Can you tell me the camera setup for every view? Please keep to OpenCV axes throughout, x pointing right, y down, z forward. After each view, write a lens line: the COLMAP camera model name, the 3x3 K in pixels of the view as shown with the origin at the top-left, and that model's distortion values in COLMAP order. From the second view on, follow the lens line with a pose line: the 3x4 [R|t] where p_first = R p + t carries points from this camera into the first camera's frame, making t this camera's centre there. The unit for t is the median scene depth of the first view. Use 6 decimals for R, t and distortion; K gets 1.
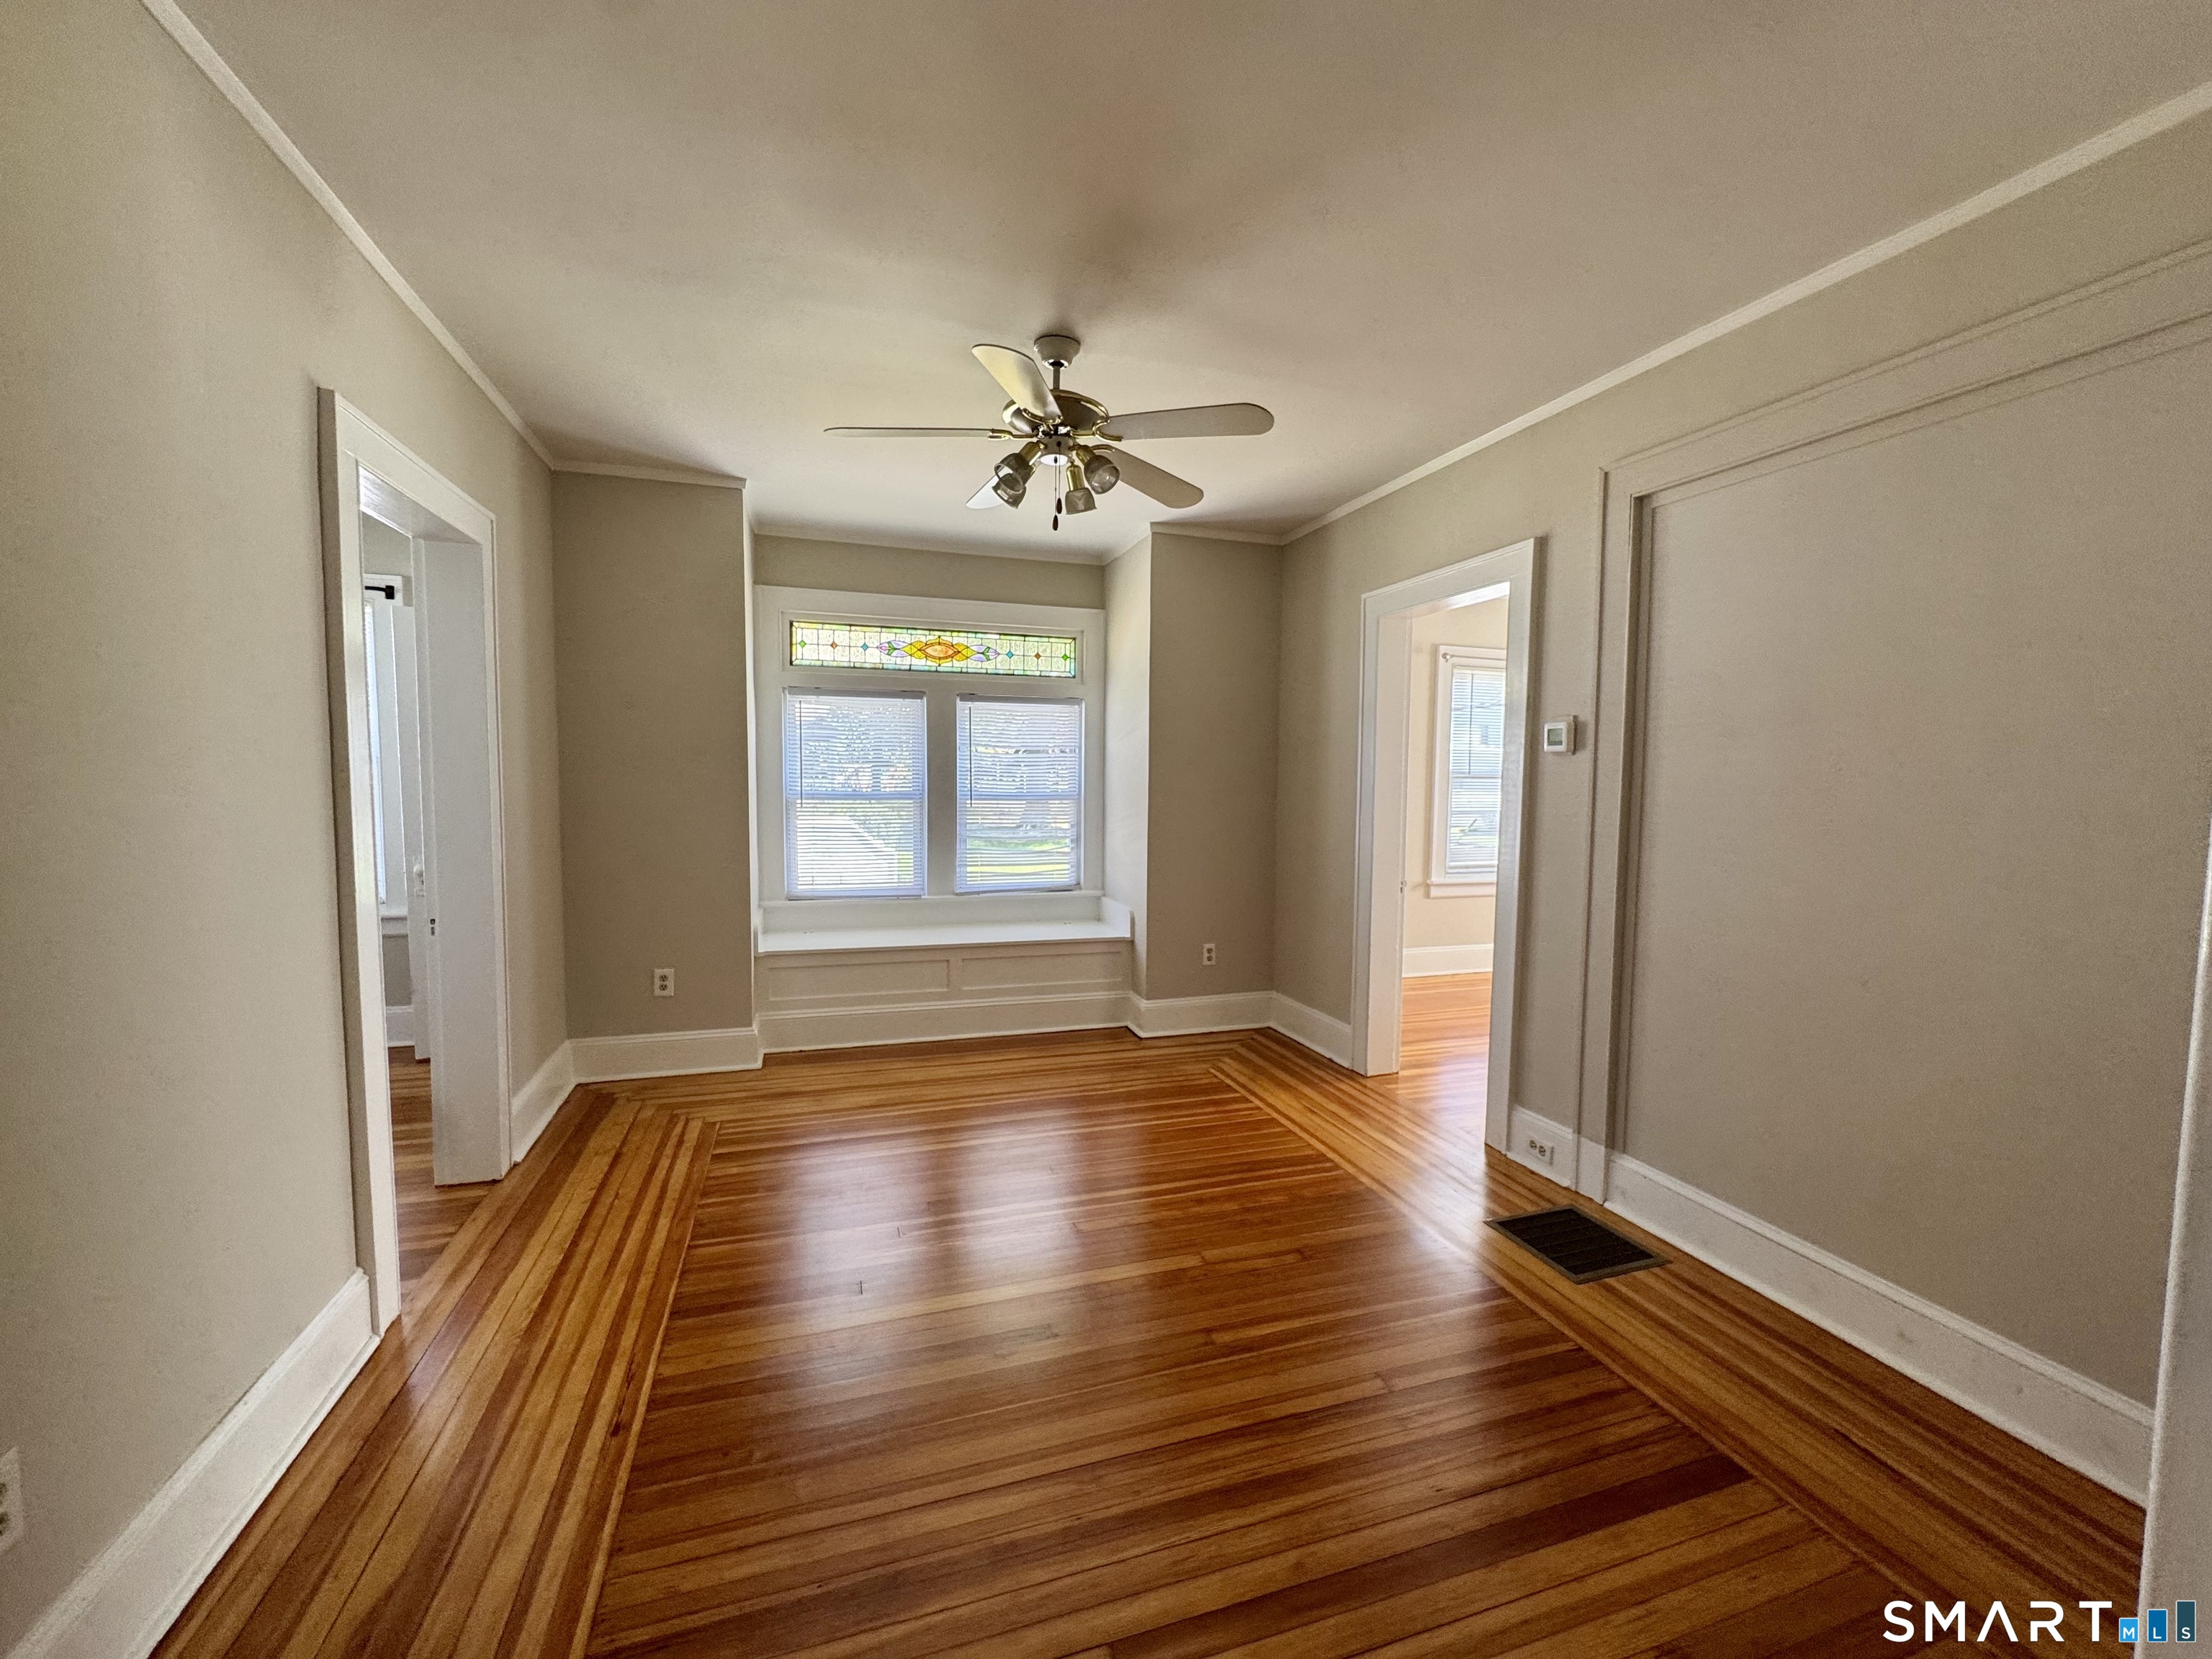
lens RADIAL K [[895.6, 0, 1104.0], [0, 895.6, 828.9], [0, 0, 1]] dist [-0.003085, 0.000682]
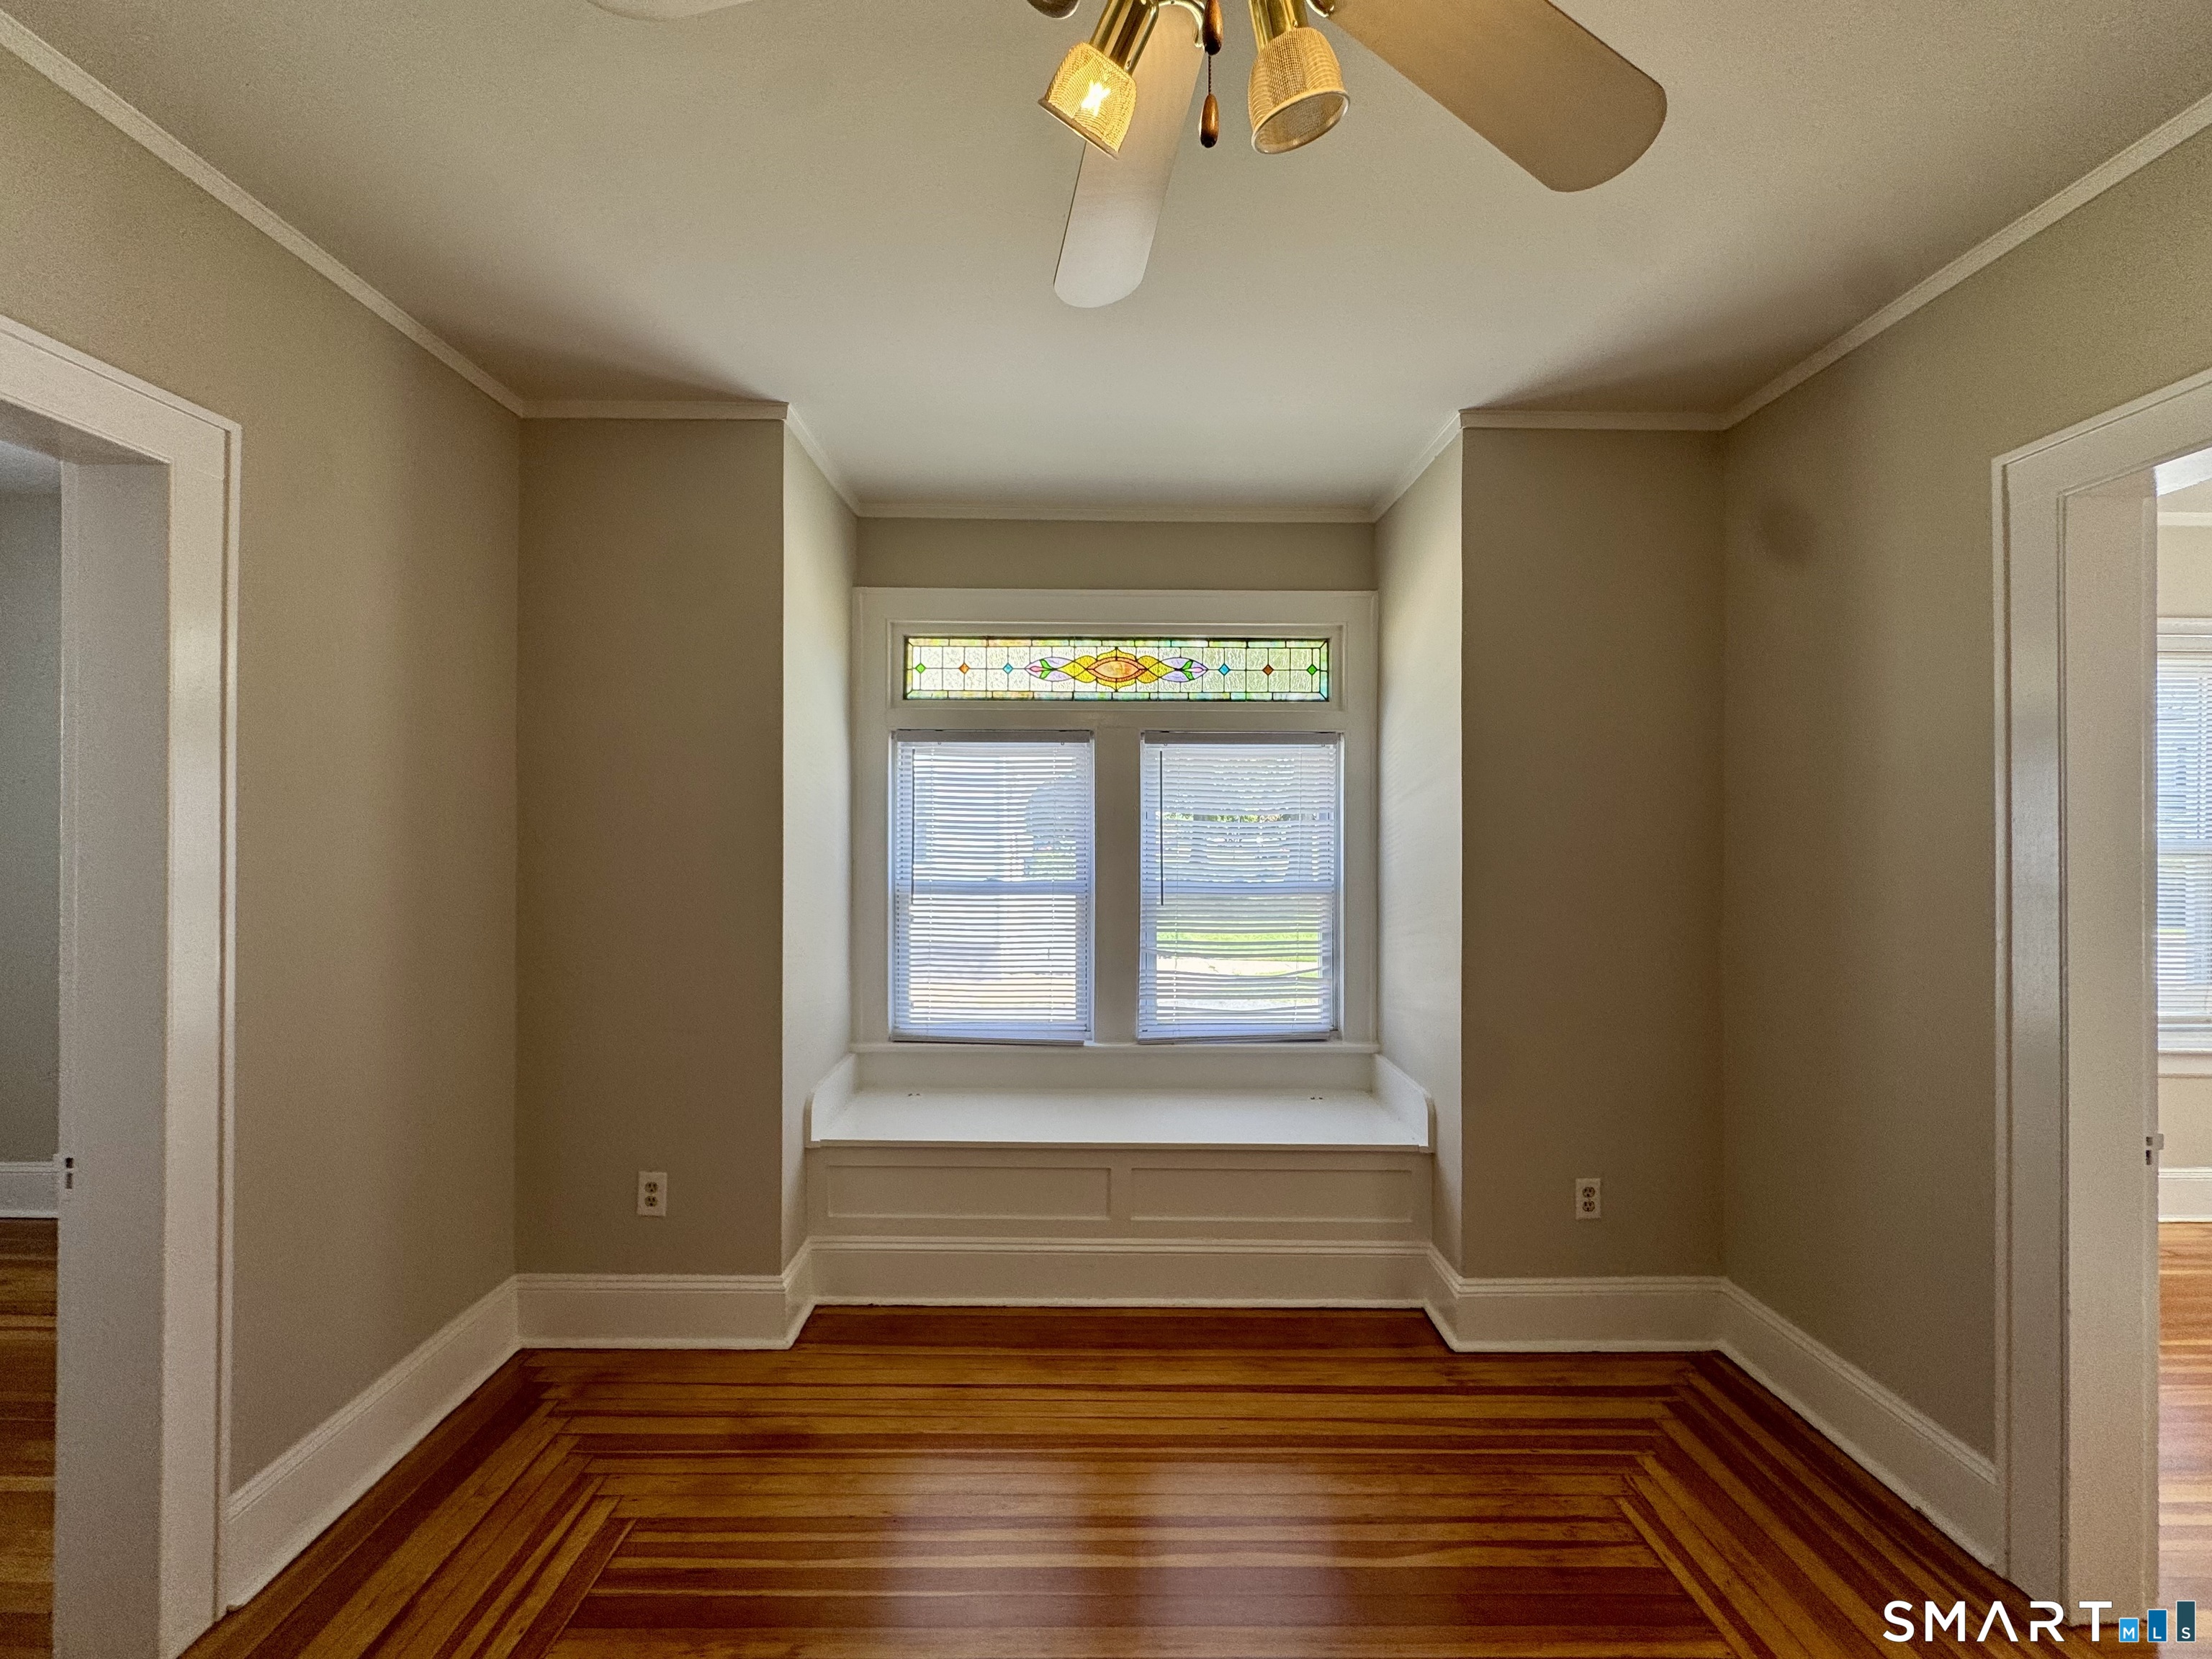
lens RADIAL K [[895.6, 0, 1100.0], [0, 895.6, 825.2], [0, 0, 1]] dist [-0.003085, 0.000682]
pose [[0.954880, -0.008288, -0.296875, 0.000615], [-0.011668, 0.997792, -0.065386, -0.052727], [0.296761, 0.065900, 0.952675, 0.489738]]
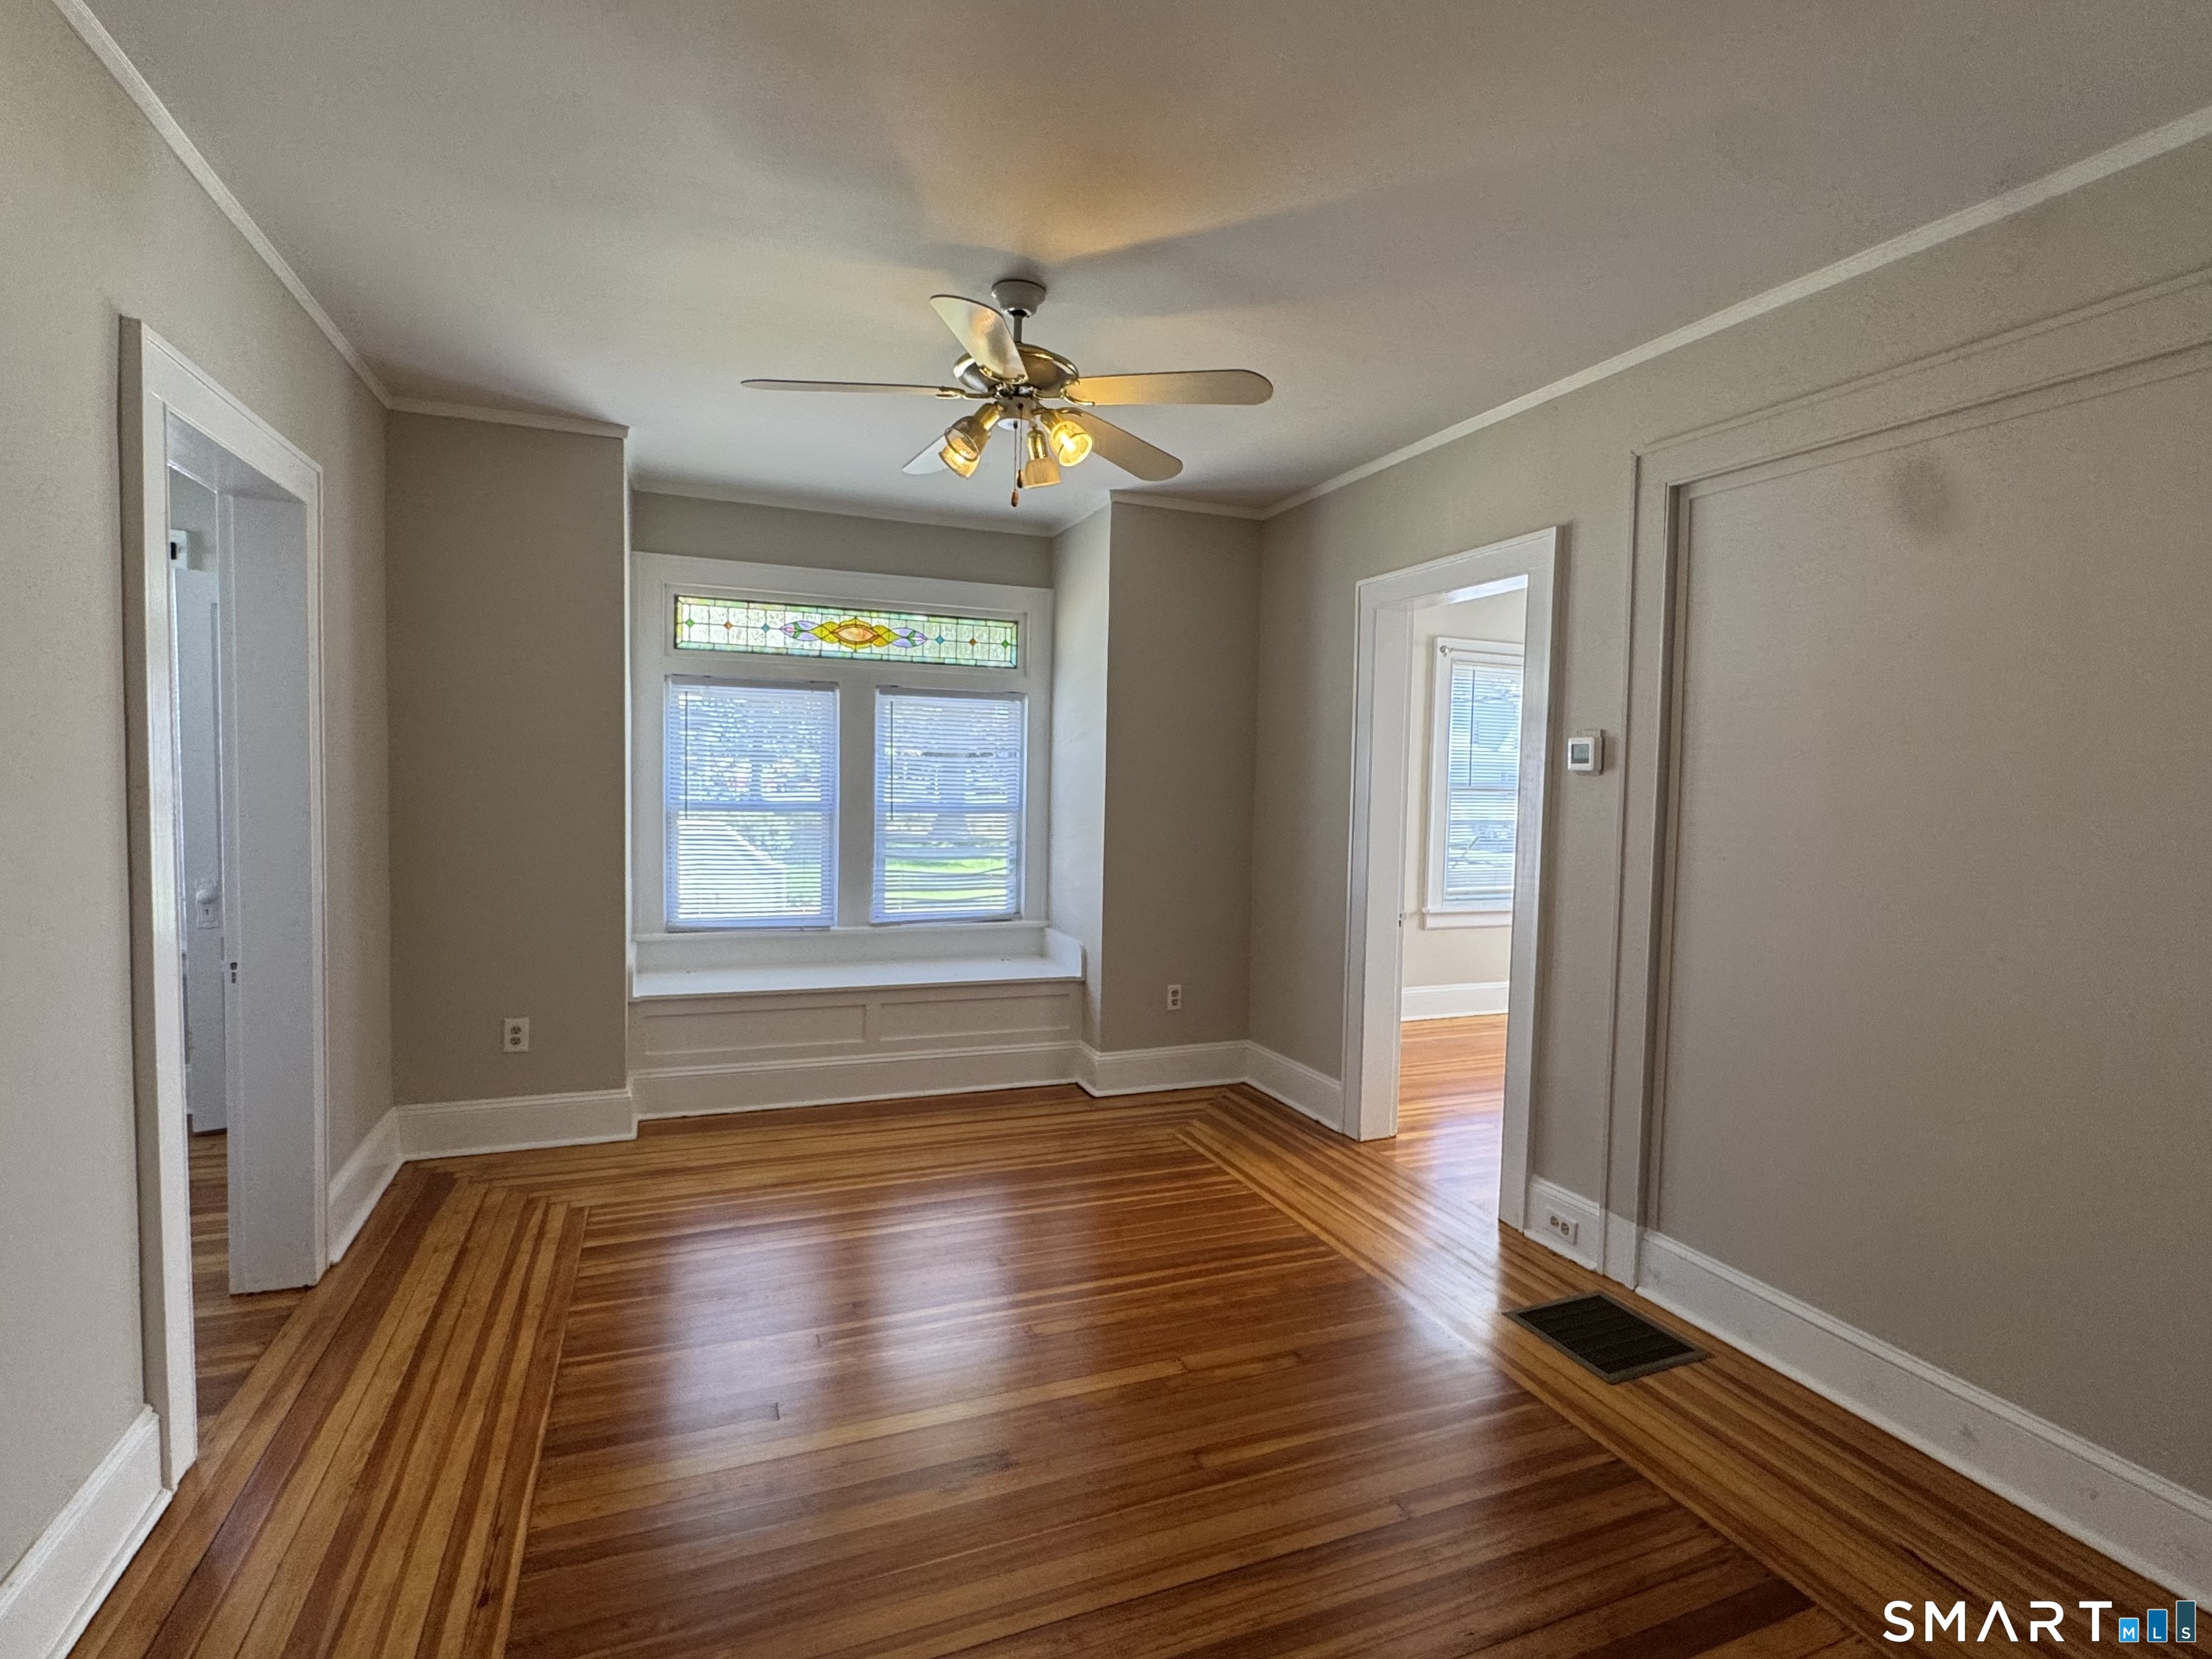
lens RADIAL K [[1065.5, 0, 1097.2], [0, 1065.5, 820.6], [0, 0, 1]] dist [-0.001532, -0.000997]
pose [[0.997965, 0.008263, 0.063226, -0.025934], [-0.007254, 0.999843, -0.016170, -0.013147], [-0.063350, 0.015679, 0.997868, -0.007848]]
